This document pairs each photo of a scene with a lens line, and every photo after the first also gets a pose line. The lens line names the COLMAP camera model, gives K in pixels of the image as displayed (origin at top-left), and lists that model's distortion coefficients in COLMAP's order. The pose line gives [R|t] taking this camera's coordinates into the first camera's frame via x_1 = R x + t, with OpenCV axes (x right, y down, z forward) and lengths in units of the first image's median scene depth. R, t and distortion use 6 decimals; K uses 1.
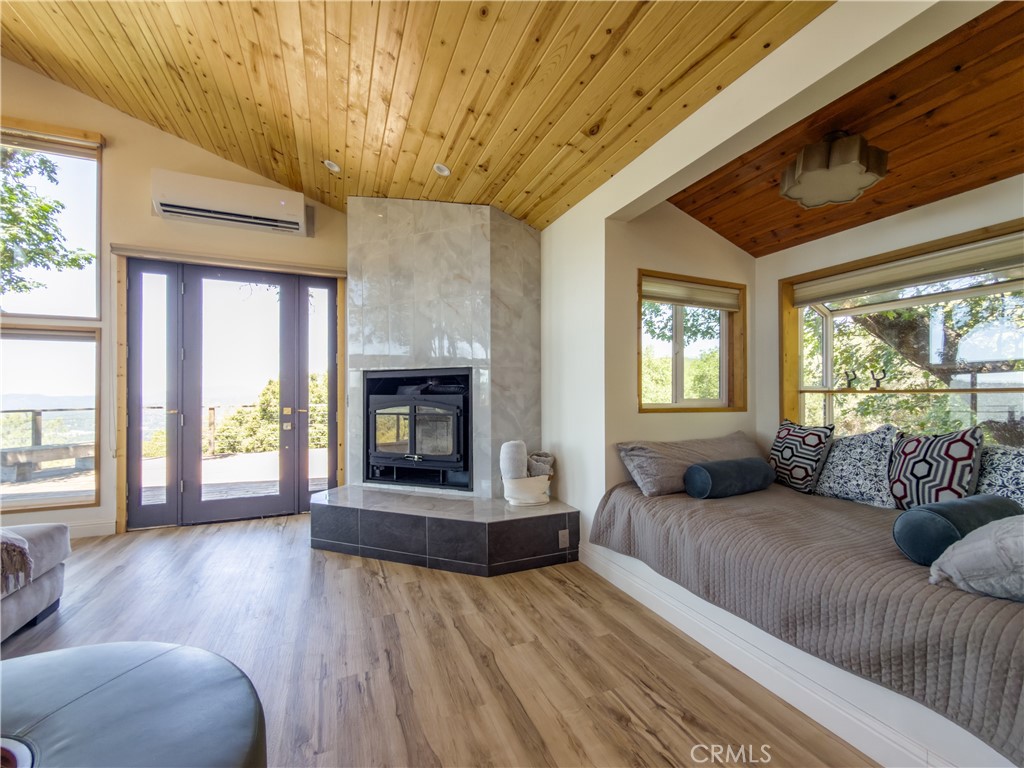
lens RADIAL K [[423.2, 0, 511.0], [0, 423.2, 393.7], [0, 0, 1]] dist [-0.000343, 0.000013]
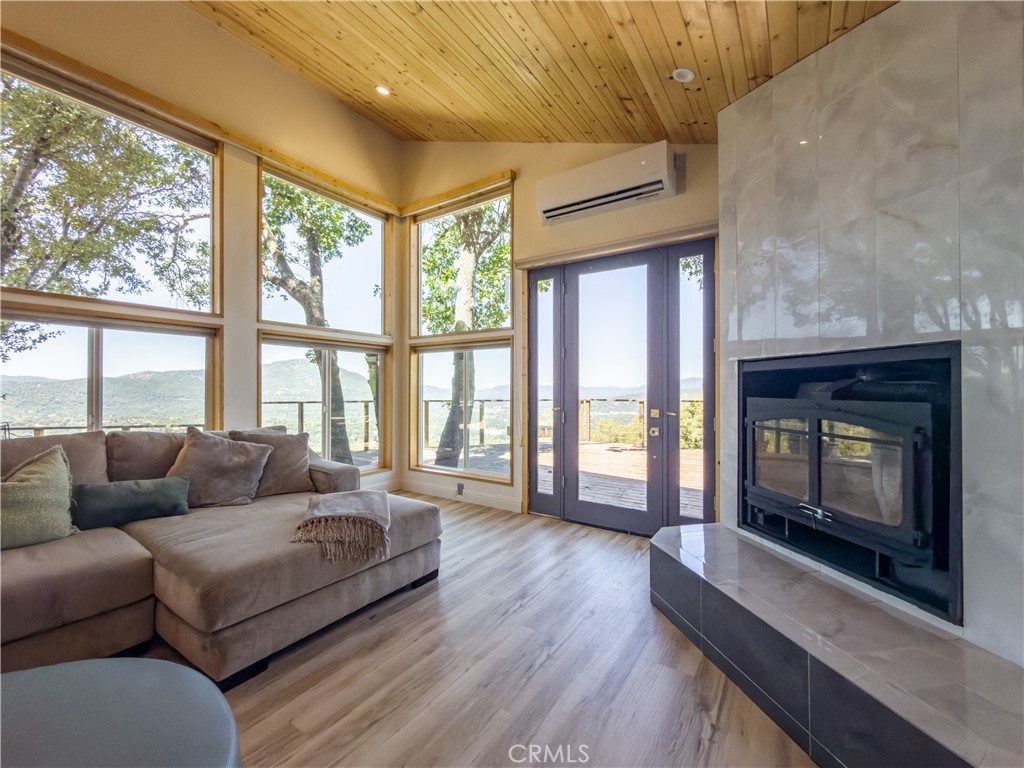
lens RADIAL K [[423.2, 0, 518.0], [0, 423.2, 387.0], [0, 0, 1]] dist [-0.000343, 0.000013]
pose [[0.554354, 0.003341, -0.832274, 0.017235], [-0.001314, 0.999994, 0.003139, -0.015277], [0.832280, -0.000646, 0.554355, 0.369925]]
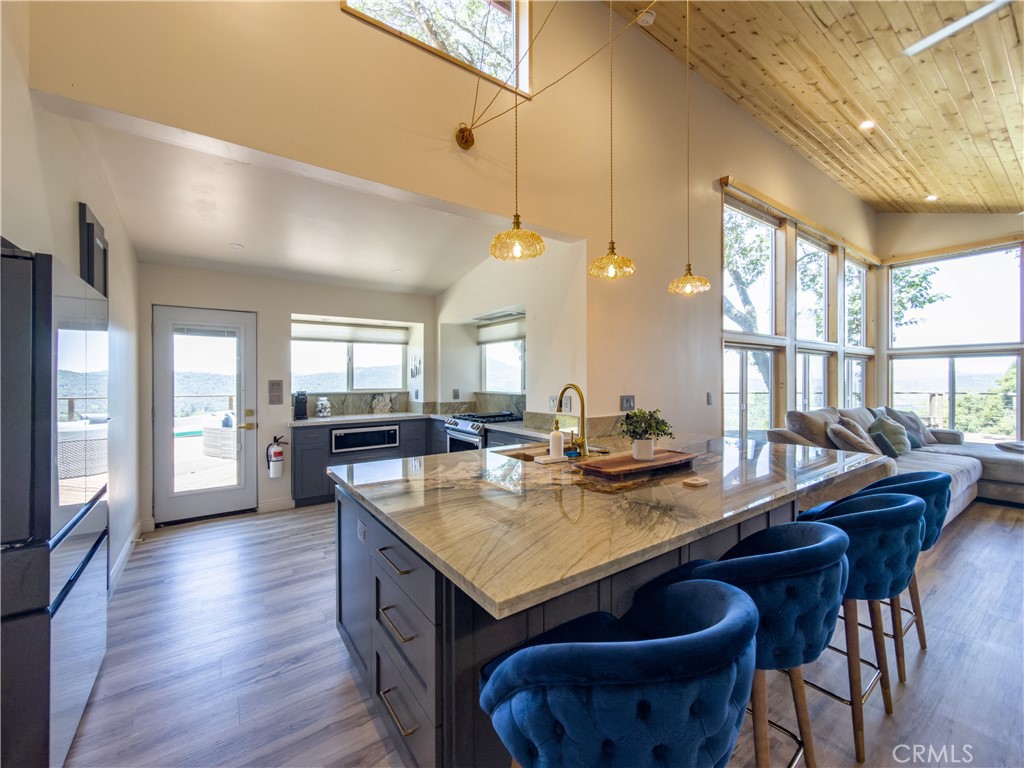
lens RADIAL K [[423.2, 0, 514.1], [0, 423.2, 379.0], [0, 0, 1]] dist [-0.000343, 0.000013]
pose [[0.225913, 0.002384, -0.974144, 0.220404], [0.004627, 0.999983, 0.003520, -0.047462], [0.974136, -0.005302, 0.225898, -1.371528]]
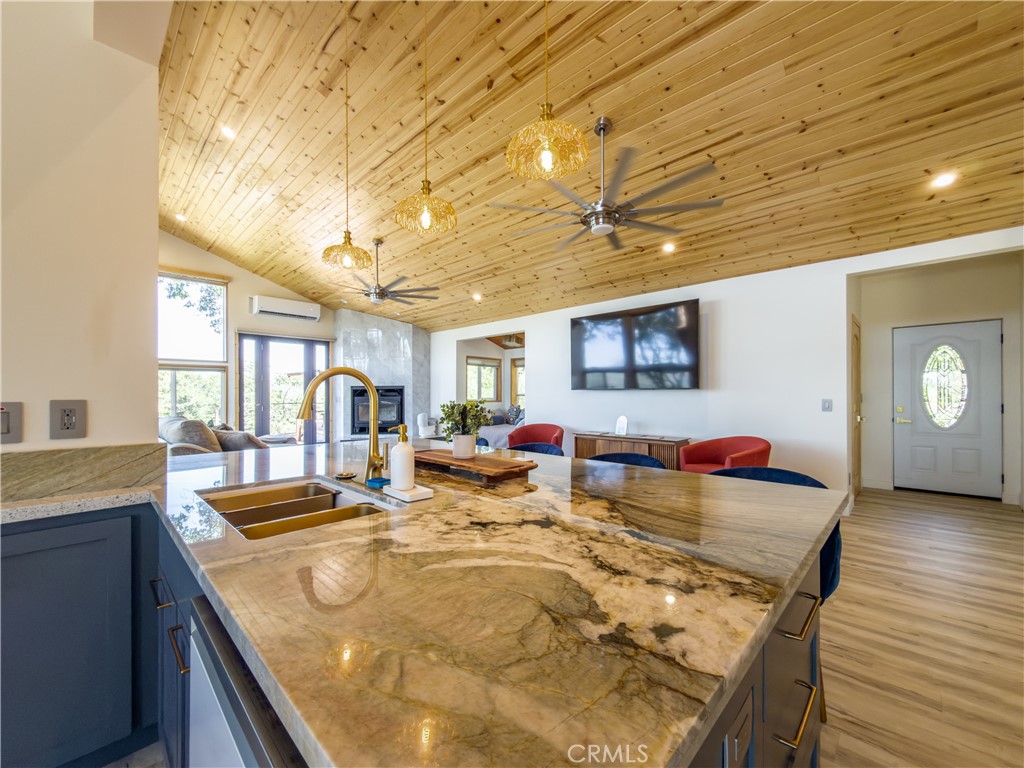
lens RADIAL K [[423.2, 0, 509.0], [0, 423.2, 401.4], [0, 0, 1]] dist [-0.000343, 0.000013]
pose [[0.917733, -0.006513, 0.397143, -0.516049], [-0.001548, 0.999799, 0.019974, -0.019064], [-0.397194, -0.018946, 0.917539, -1.572247]]
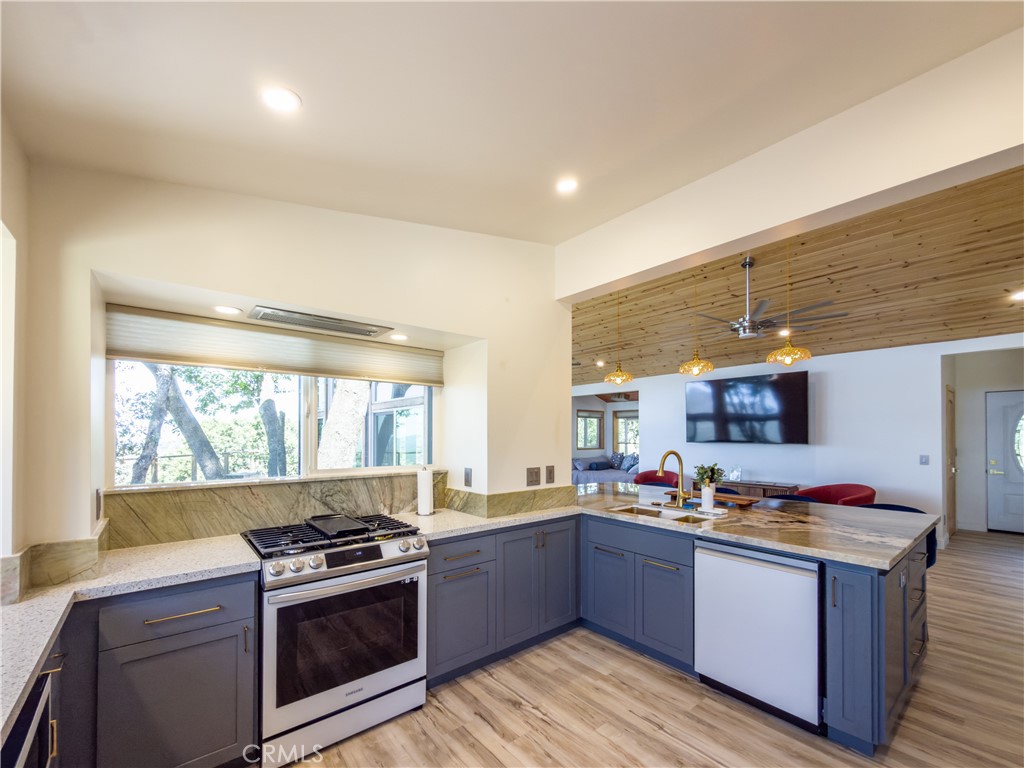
lens RADIAL K [[423.2, 0, 516.3], [0, 423.2, 439.9], [0, 0, 1]] dist [-0.000343, 0.000013]
pose [[0.957936, -0.001992, 0.286975, -0.971139], [-0.002010, 0.999905, 0.013651, -0.068379], [-0.286975, -0.013653, 0.957841, -1.819702]]
